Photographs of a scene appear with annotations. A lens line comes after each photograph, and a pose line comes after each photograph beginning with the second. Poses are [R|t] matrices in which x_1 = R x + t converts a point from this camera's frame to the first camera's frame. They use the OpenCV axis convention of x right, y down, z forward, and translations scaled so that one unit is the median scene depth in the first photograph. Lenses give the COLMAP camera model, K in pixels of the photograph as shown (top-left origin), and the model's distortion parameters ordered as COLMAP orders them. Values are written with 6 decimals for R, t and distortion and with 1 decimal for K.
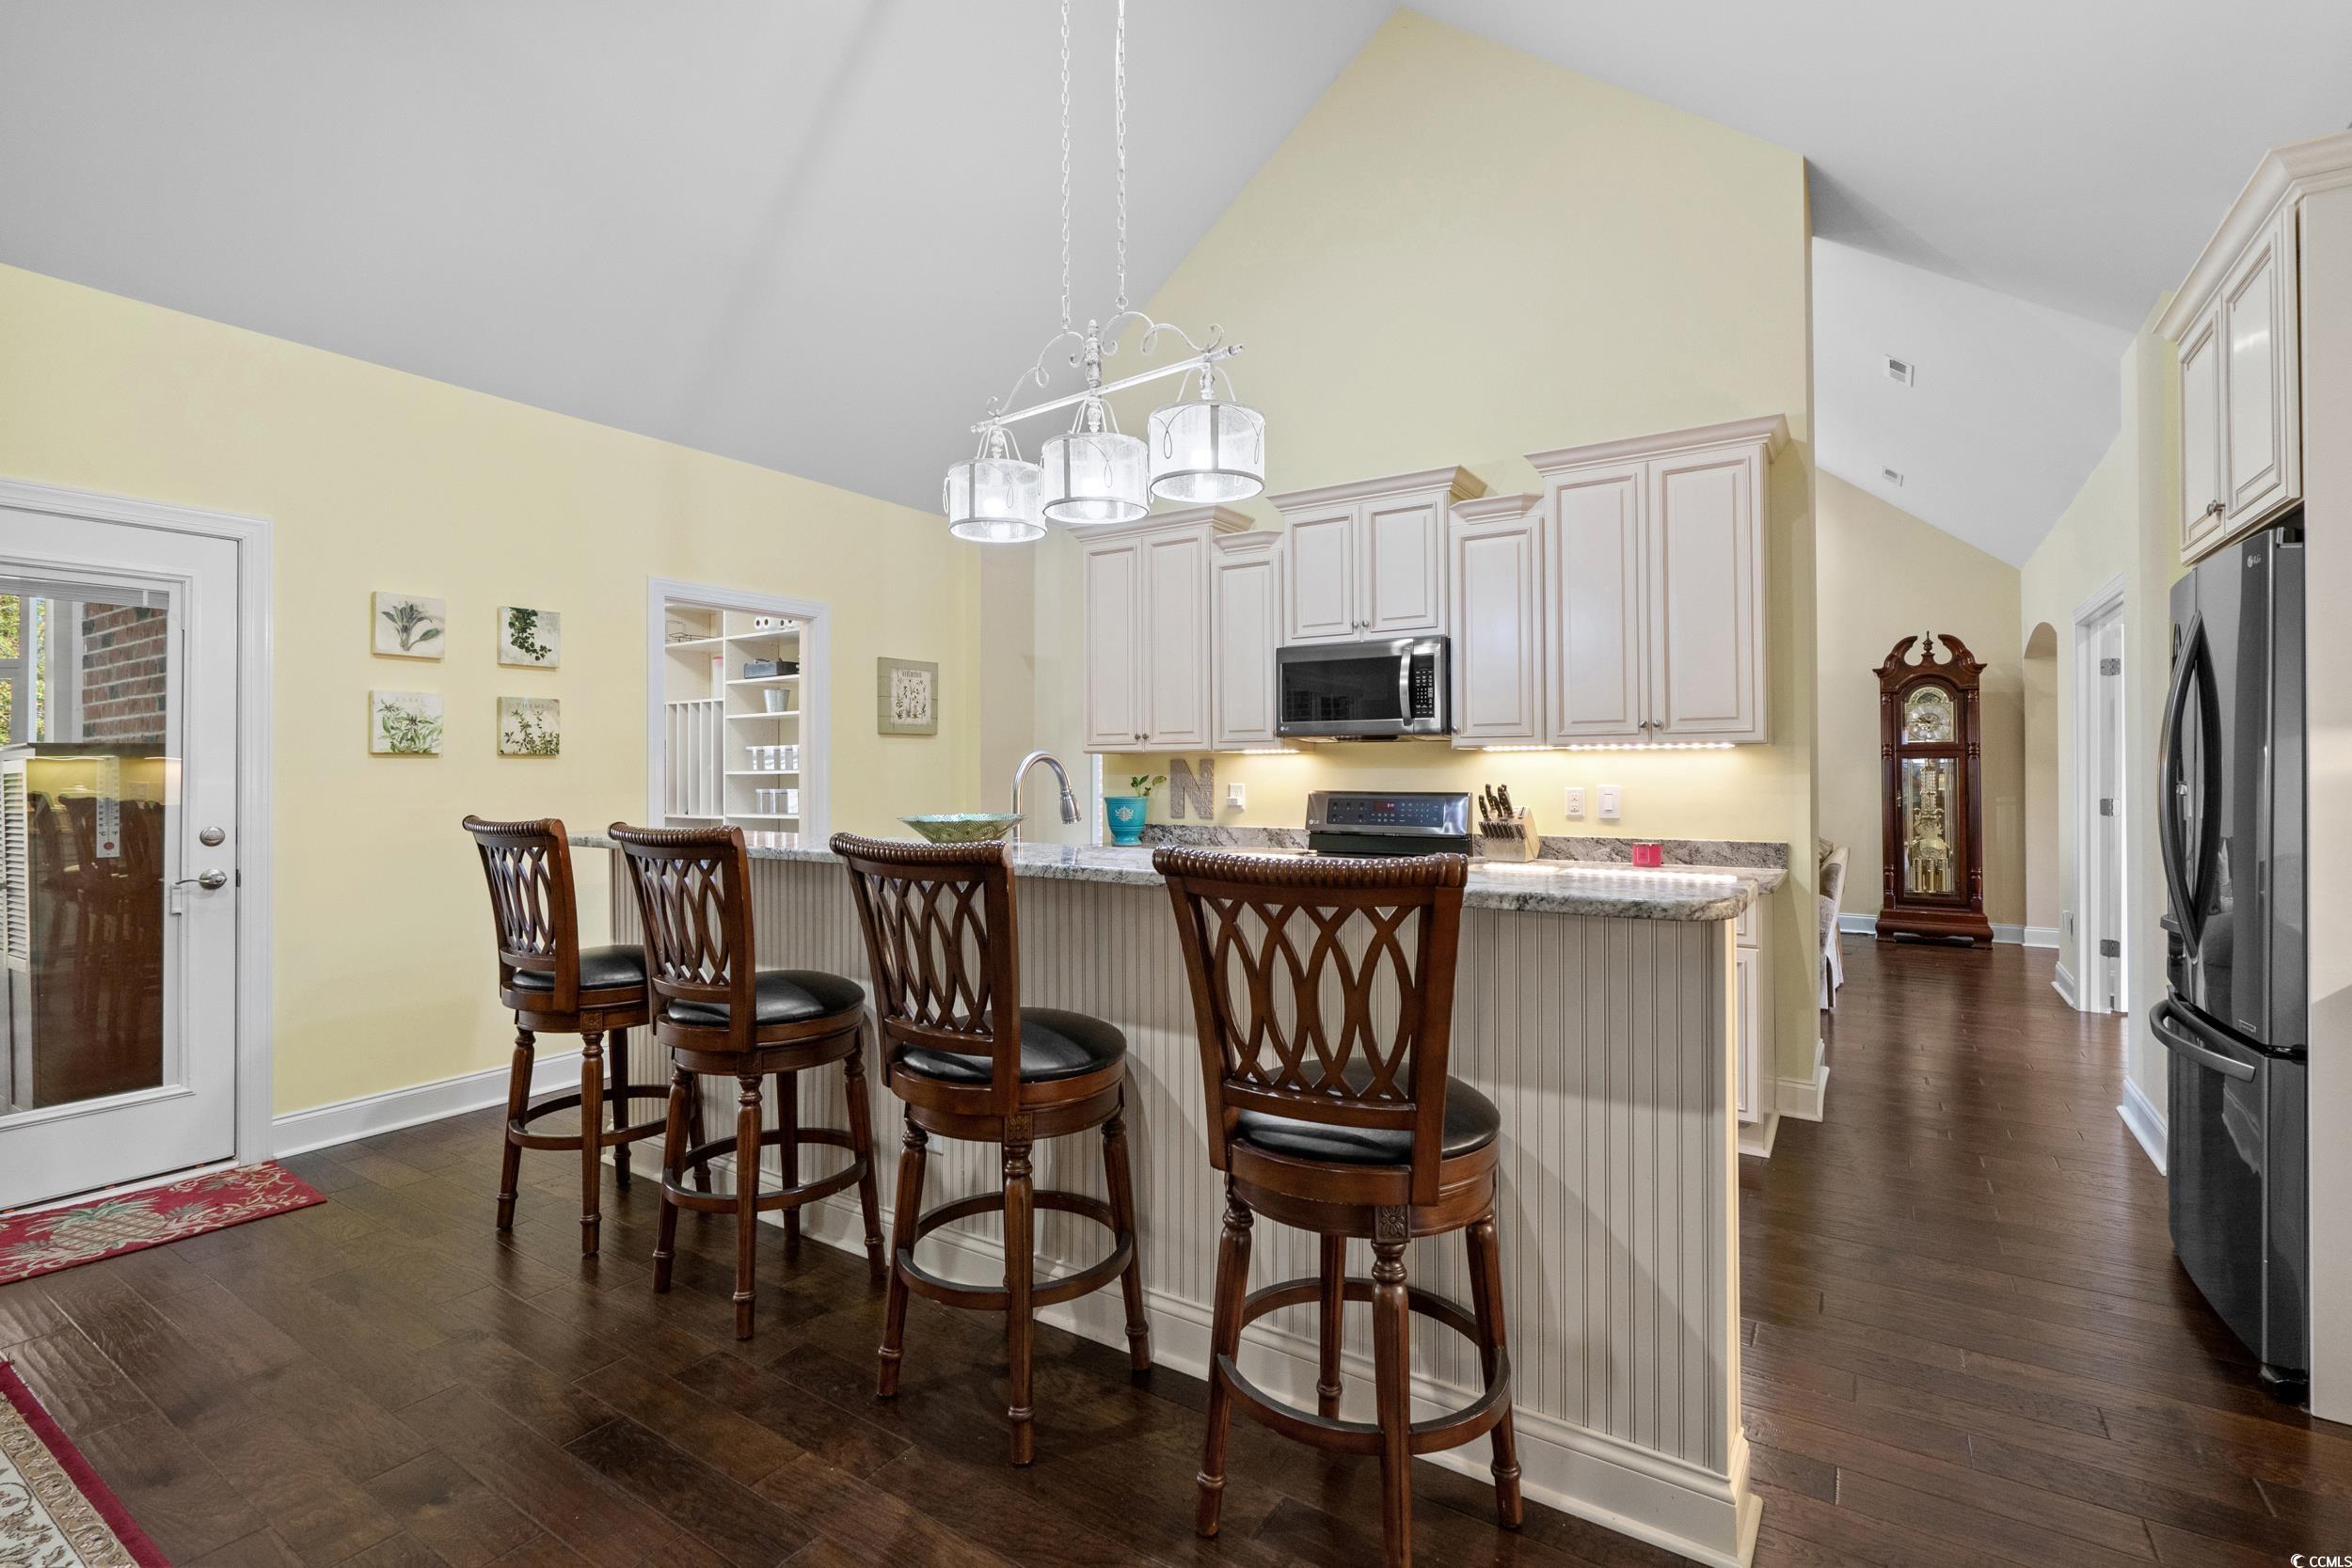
lens RADIAL K [[1084.7, 0, 1154.6], [0, 1084.7, 778.7], [0, 0, 1]] dist [-0.007828, 0.001875]
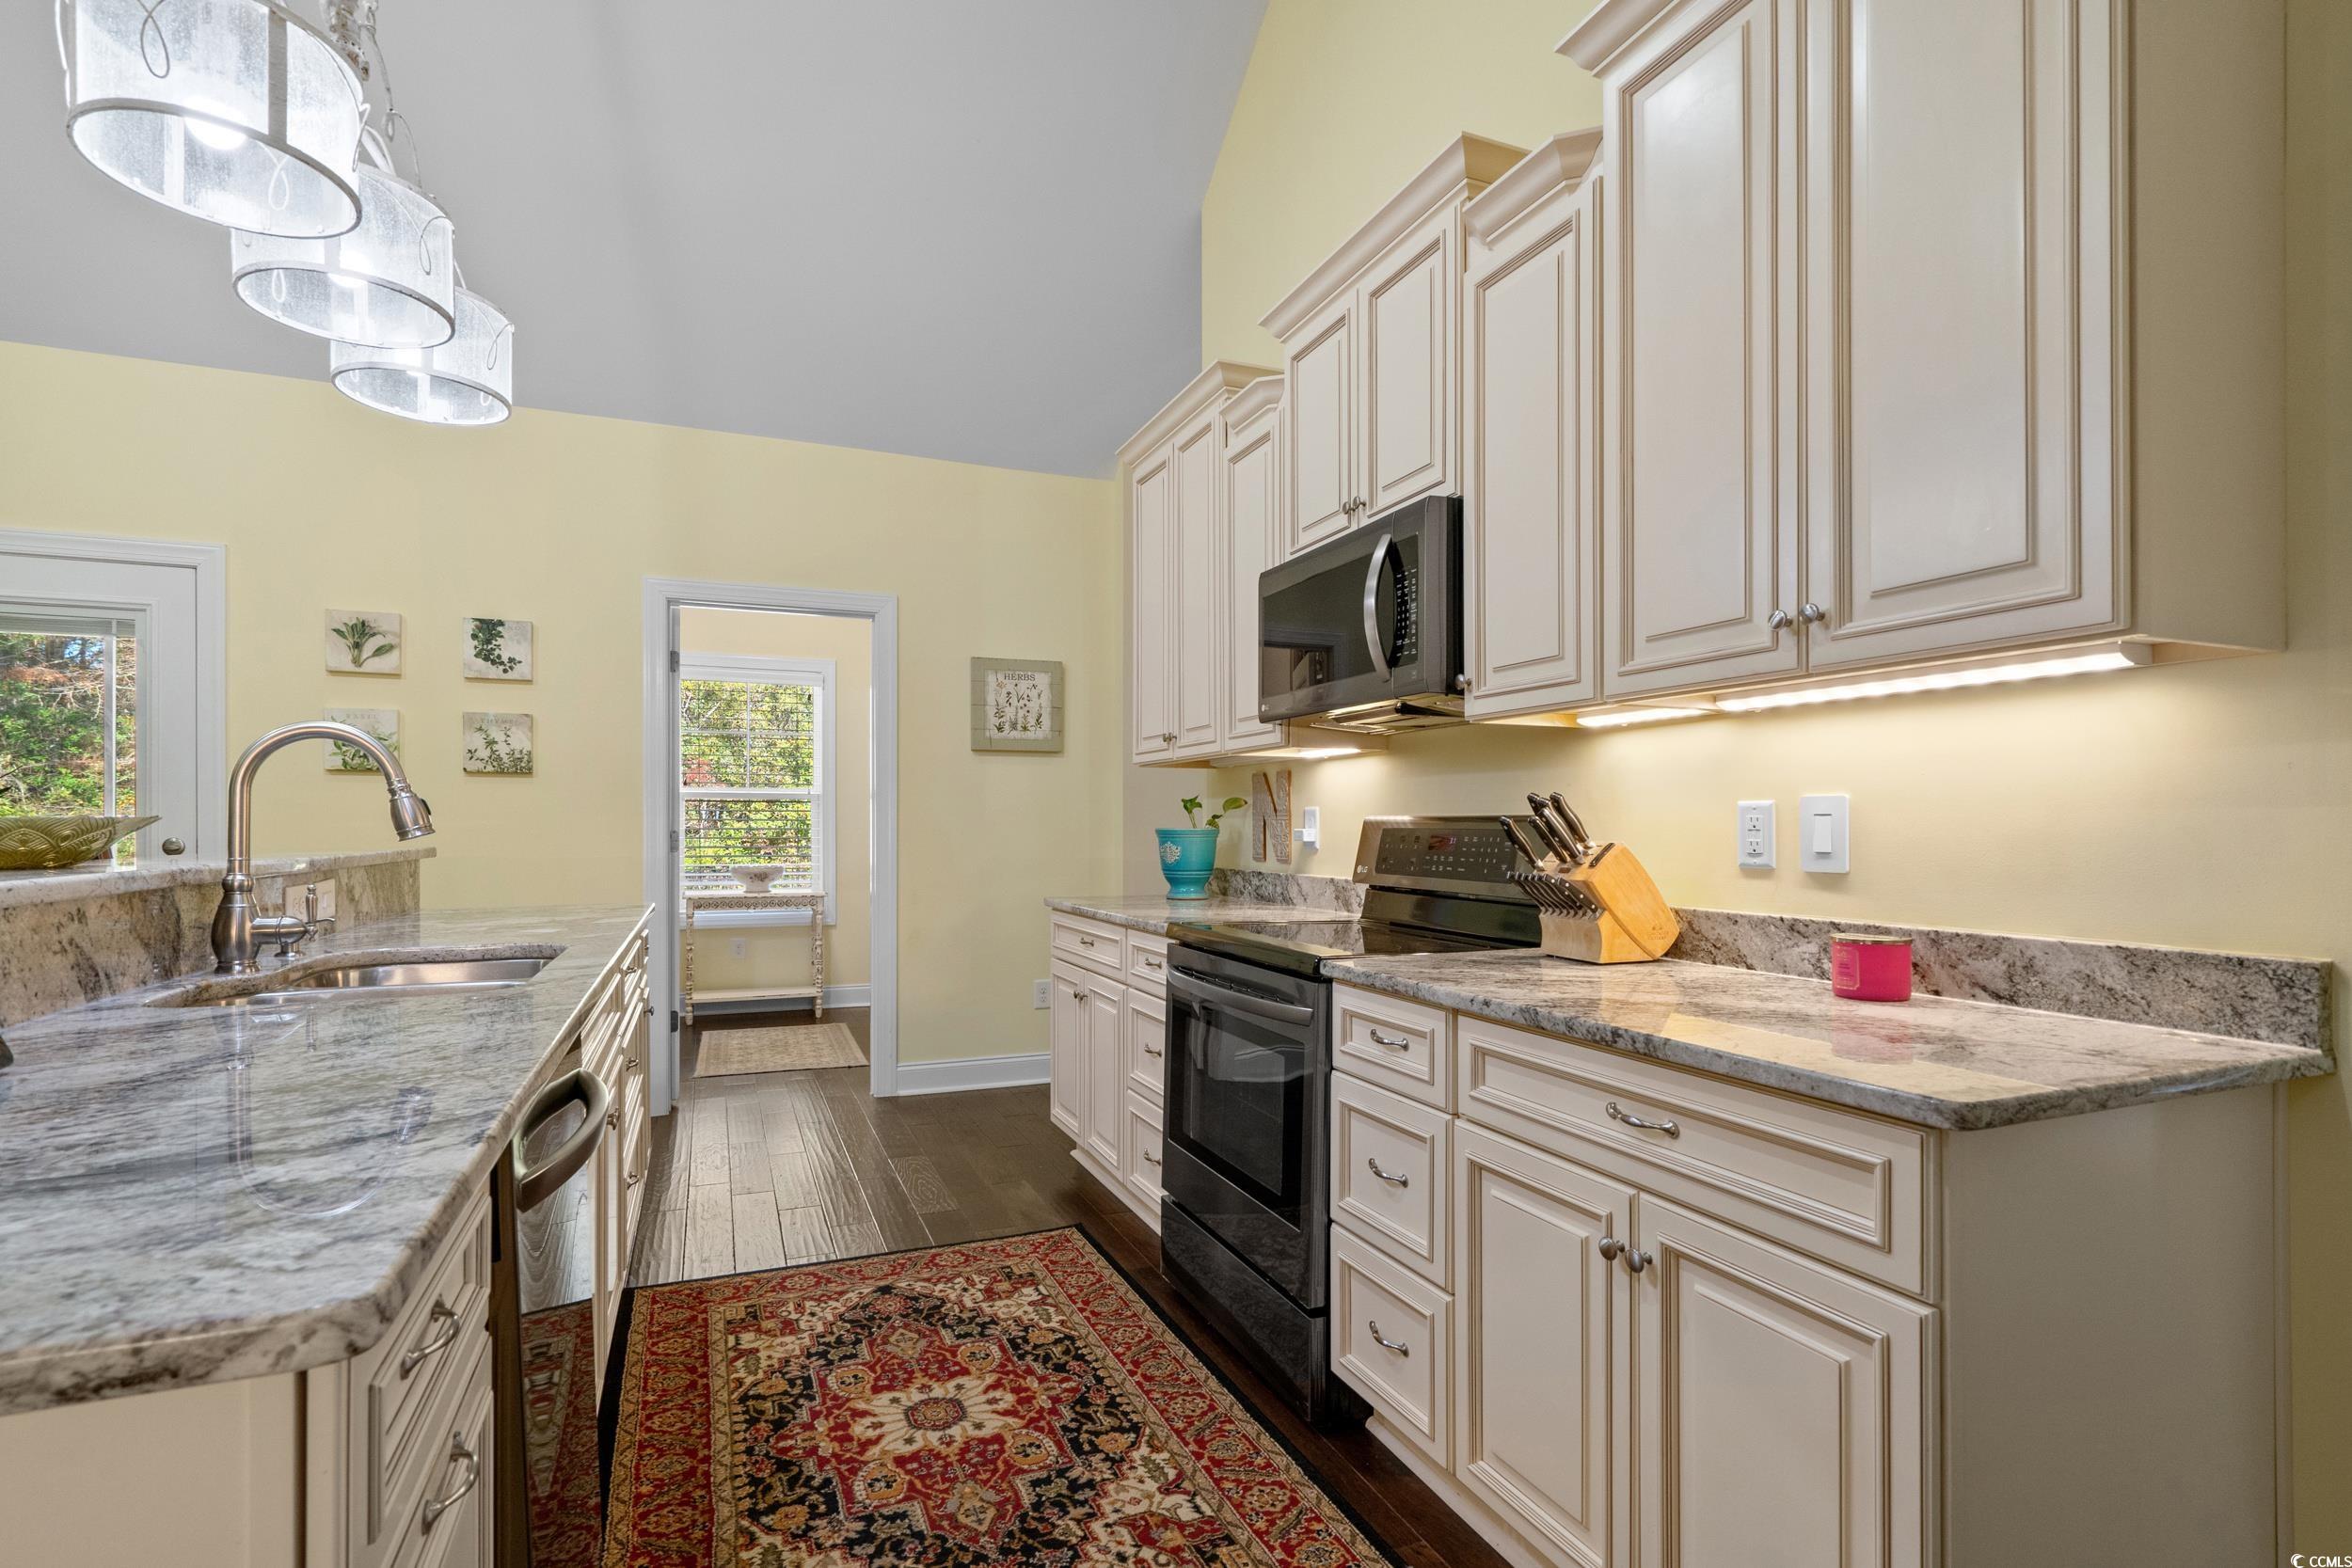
lens RADIAL K [[1084.7, 0, 1223.1], [0, 1084.7, 846.0], [0, 0, 1]] dist [-0.007828, 0.001875]
pose [[0.839128, 0.014460, -0.543742, 0.451813], [-0.007759, 0.999863, 0.014616, 0.021856], [0.543879, -0.008046, 0.839125, 0.527932]]
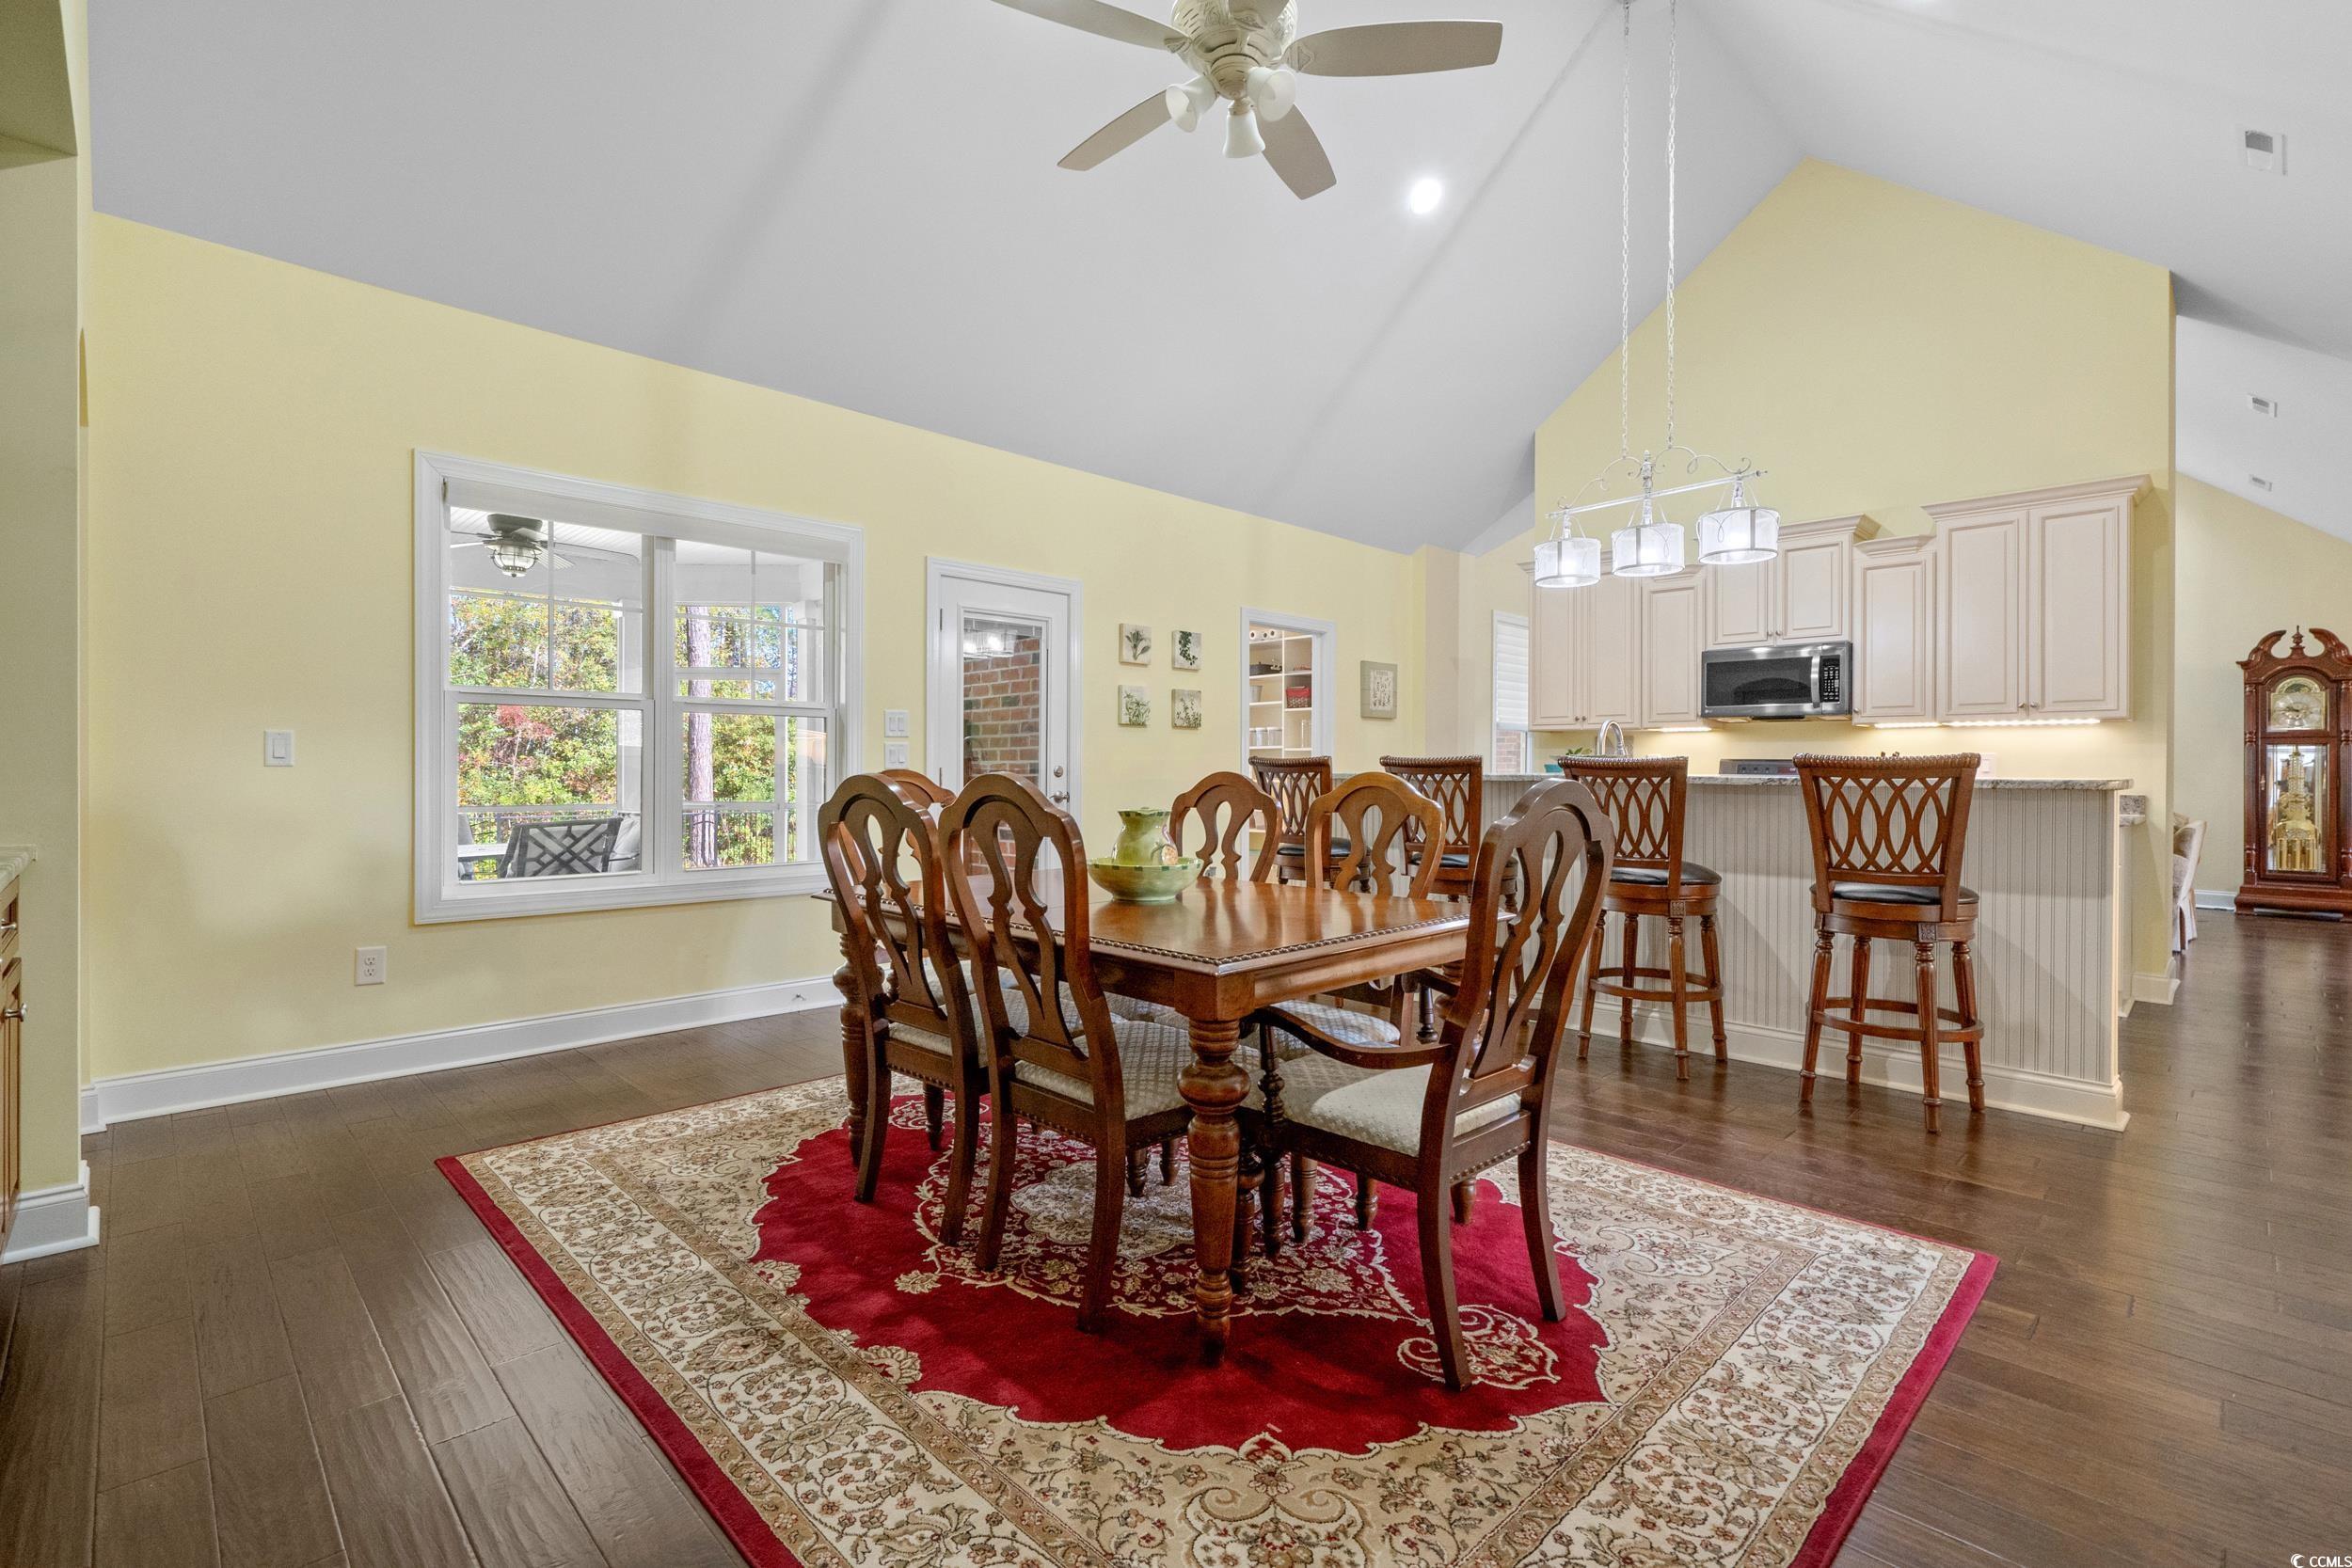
lens RADIAL K [[1084.7, 0, 1137.5], [0, 1084.7, 784.3], [0, 0, 1]] dist [-0.007828, 0.001875]
pose [[0.976713, 0.013588, -0.214120, -0.302037], [-0.012515, 0.999901, 0.006366, 0.048041], [0.214185, -0.003538, 0.976787, -0.495926]]
